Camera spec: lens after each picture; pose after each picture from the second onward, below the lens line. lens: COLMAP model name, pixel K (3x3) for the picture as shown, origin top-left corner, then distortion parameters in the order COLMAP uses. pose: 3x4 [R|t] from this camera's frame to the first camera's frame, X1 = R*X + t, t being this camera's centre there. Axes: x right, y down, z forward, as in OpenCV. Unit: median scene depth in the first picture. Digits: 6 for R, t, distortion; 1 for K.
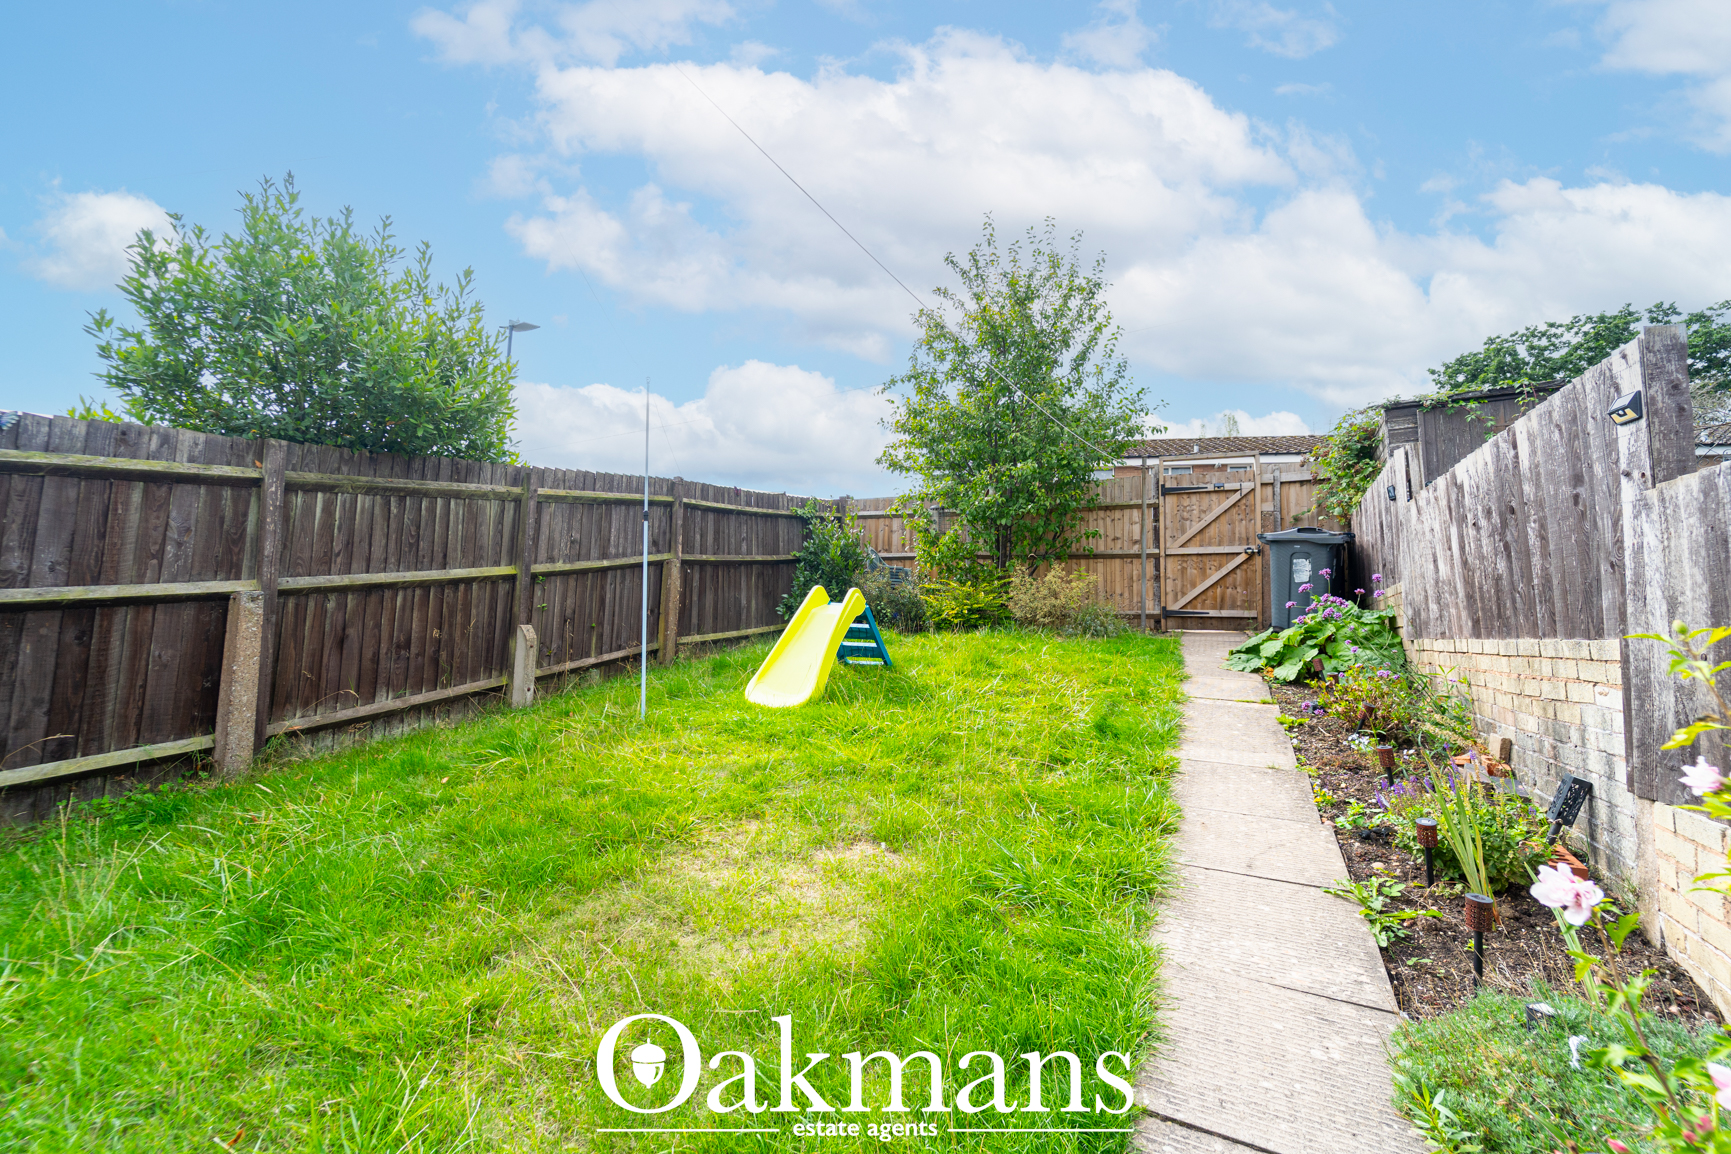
lens RADIAL K [[715.2, 0, 874.5], [0, 715.2, 575.2], [0, 0, 1]] dist [0.004101, -0.002260]
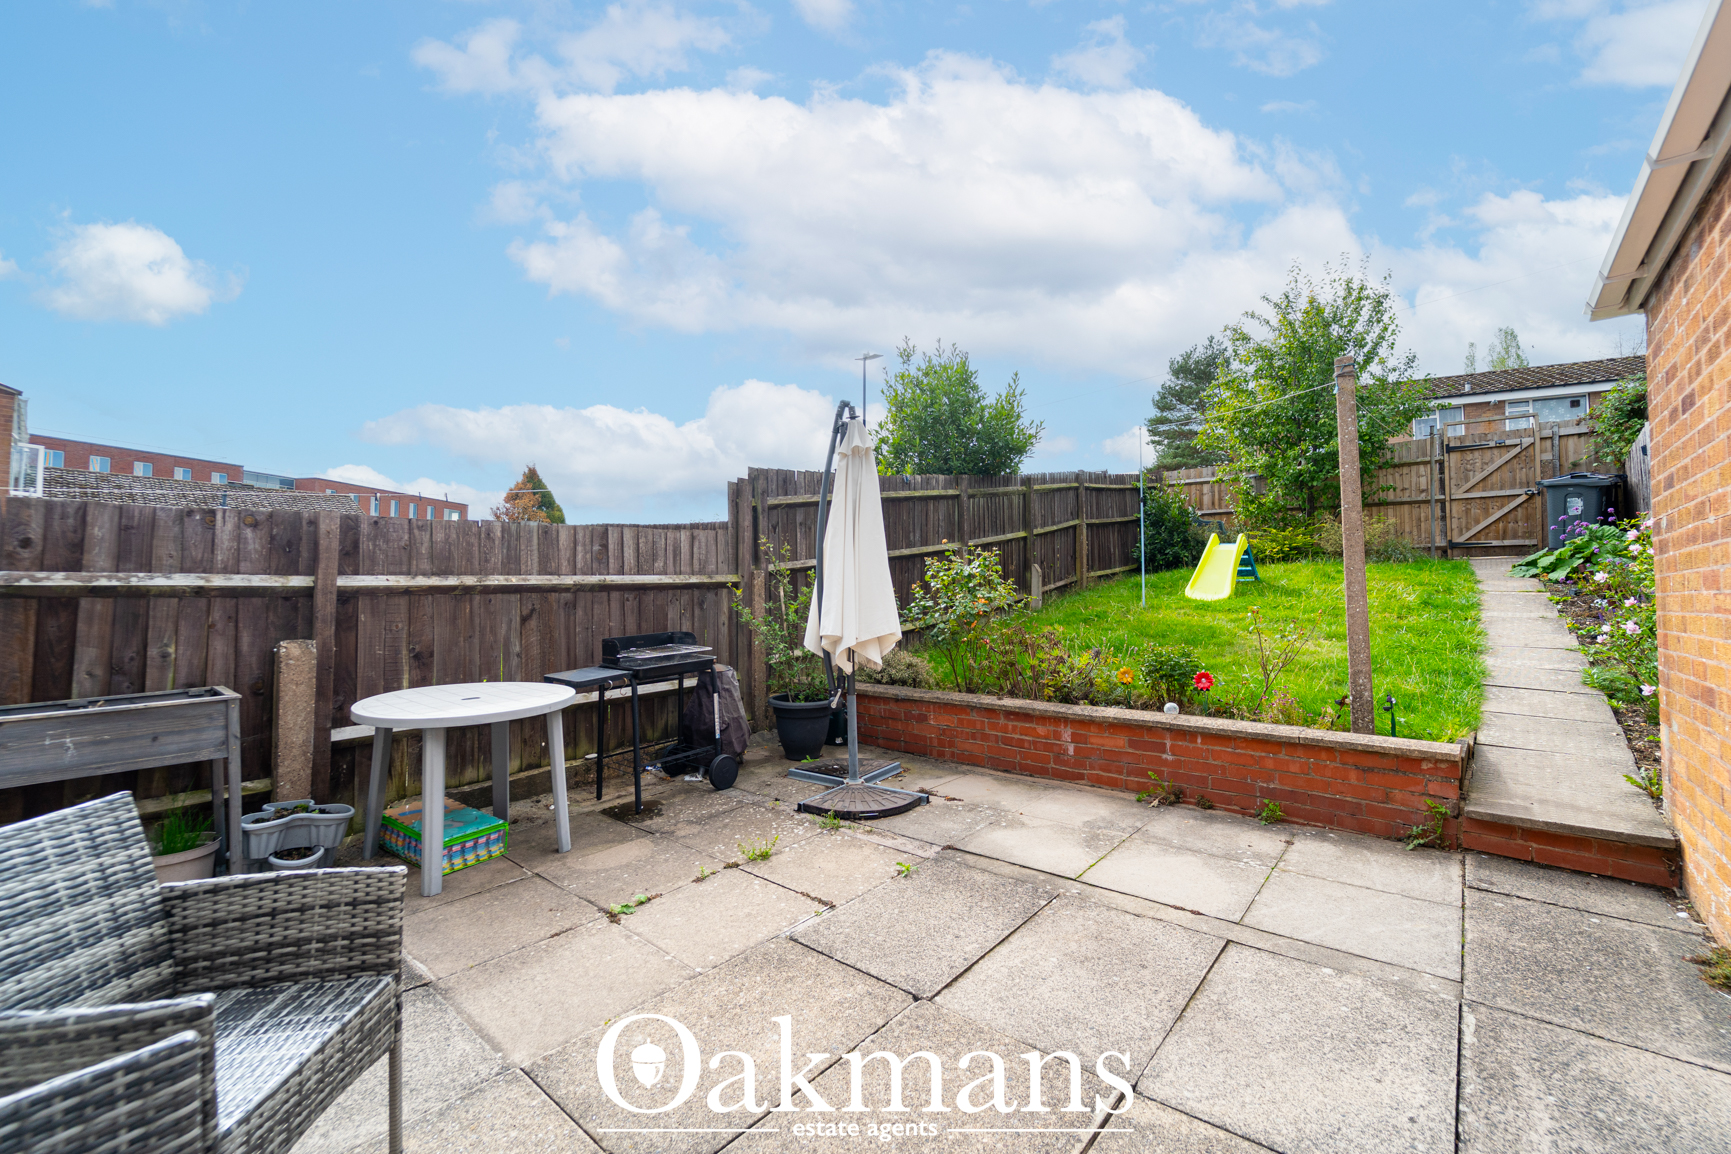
lens RADIAL K [[715.2, 0, 868.7], [0, 715.2, 570.0], [0, 0, 1]] dist [0.004101, -0.002260]
pose [[0.963201, -0.036782, -0.266254, -0.291134], [0.048500, 0.998116, 0.037569, -0.001661], [0.264371, -0.049100, 0.963170, -0.578325]]
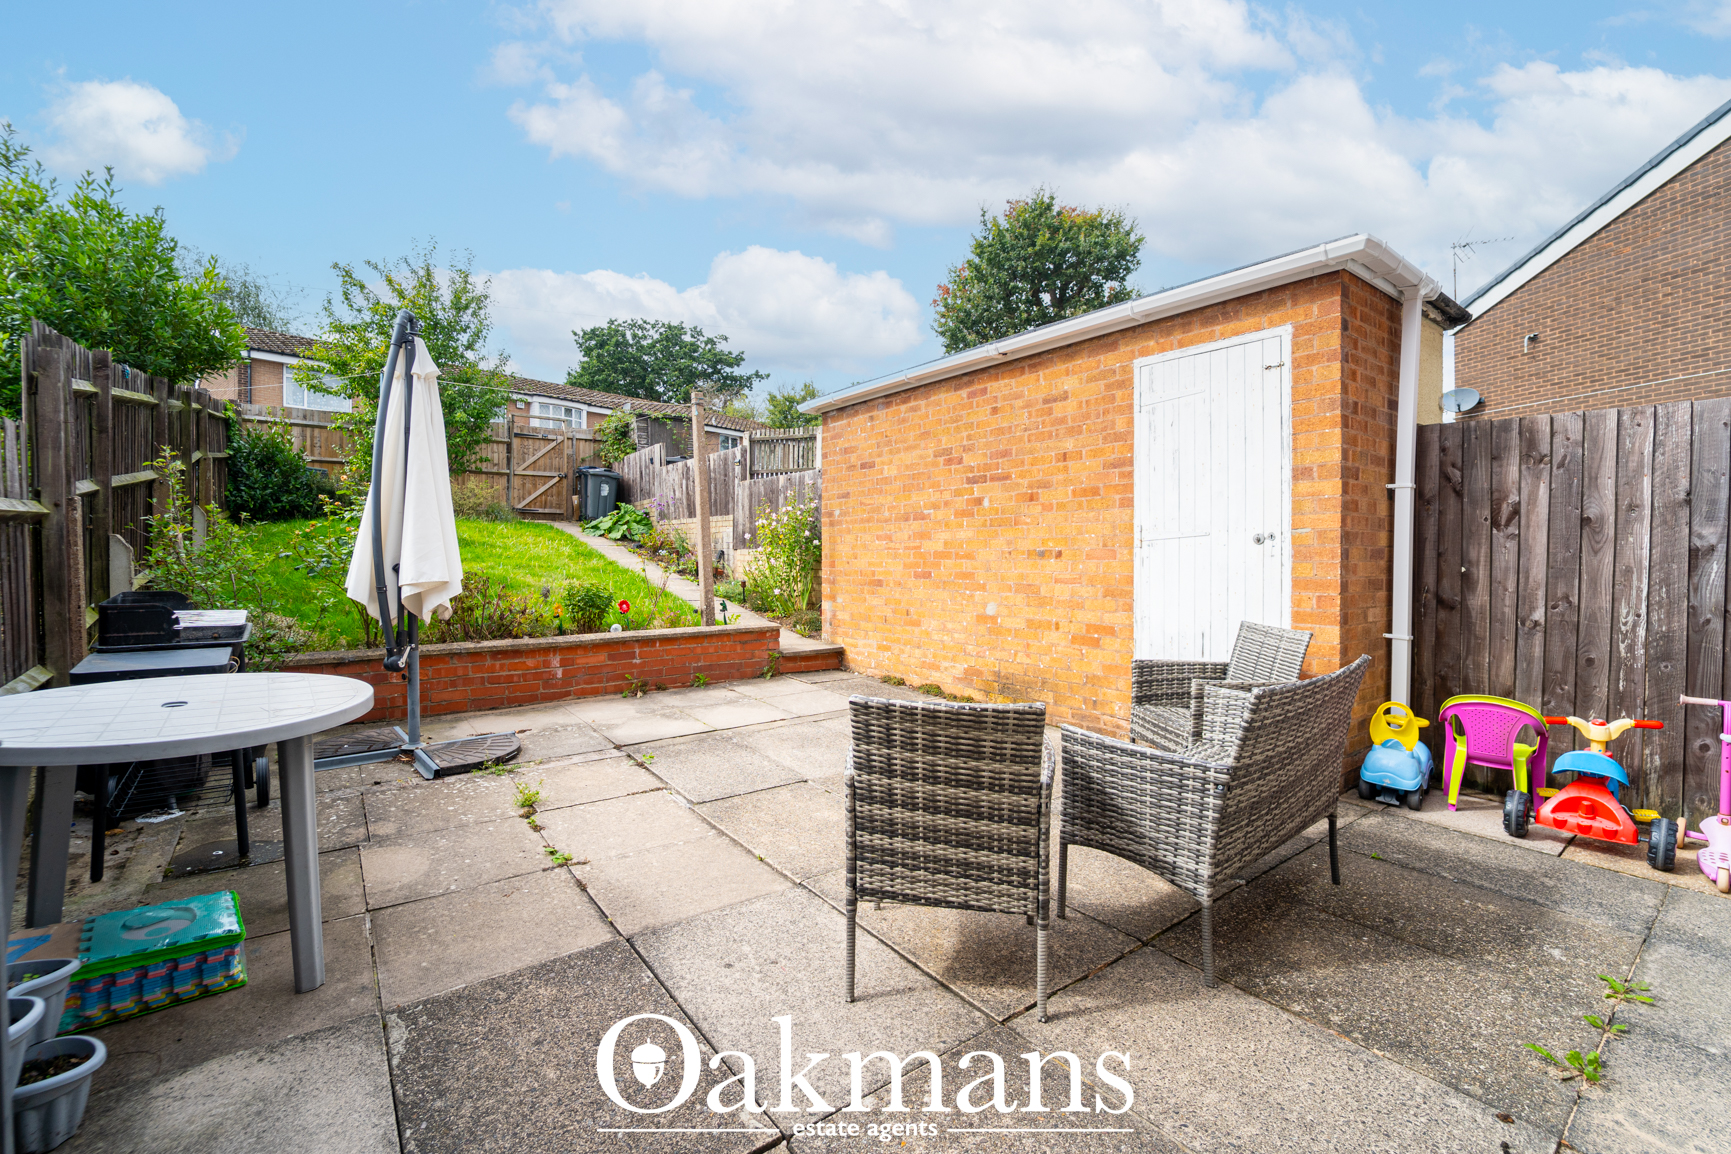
lens RADIAL K [[715.2, 0, 869.9], [0, 715.2, 569.7], [0, 0, 1]] dist [0.004101, -0.002260]
pose [[0.459180, -0.047187, 0.887089, -0.764704], [-0.061553, 0.994498, 0.084762, 0.000017], [-0.886208, -0.093524, 0.453750, -0.543481]]
